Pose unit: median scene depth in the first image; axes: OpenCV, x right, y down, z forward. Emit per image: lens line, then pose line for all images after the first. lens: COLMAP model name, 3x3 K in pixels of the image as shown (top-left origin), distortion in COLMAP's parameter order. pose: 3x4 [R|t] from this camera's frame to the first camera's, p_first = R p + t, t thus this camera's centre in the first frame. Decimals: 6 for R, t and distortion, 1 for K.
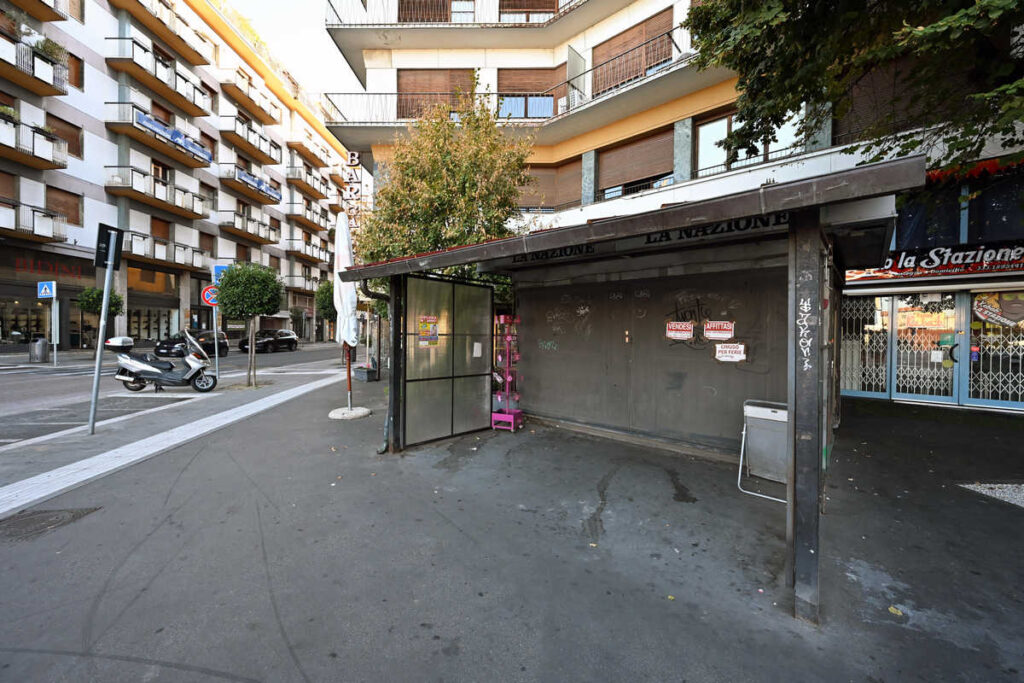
lens RADIAL K [[389.1, 0, 516.4], [0, 389.1, 336.6], [0, 0, 1]] dist [-0.001997, 0.000069]
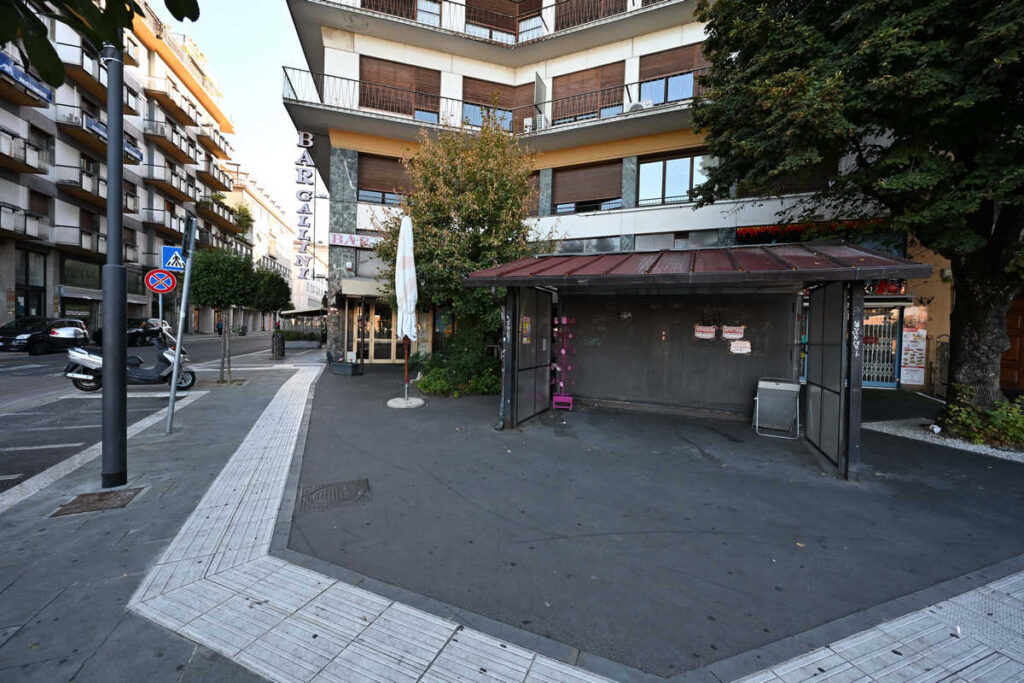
lens RADIAL K [[389.1, 0, 516.4], [0, 389.1, 336.6], [0, 0, 1]] dist [-0.001997, 0.000069]
pose [[0.954380, 0.010113, 0.298425, -0.227463], [-0.014472, 0.999818, 0.012400, -0.002429], [-0.298245, -0.016153, 0.954353, -0.057649]]
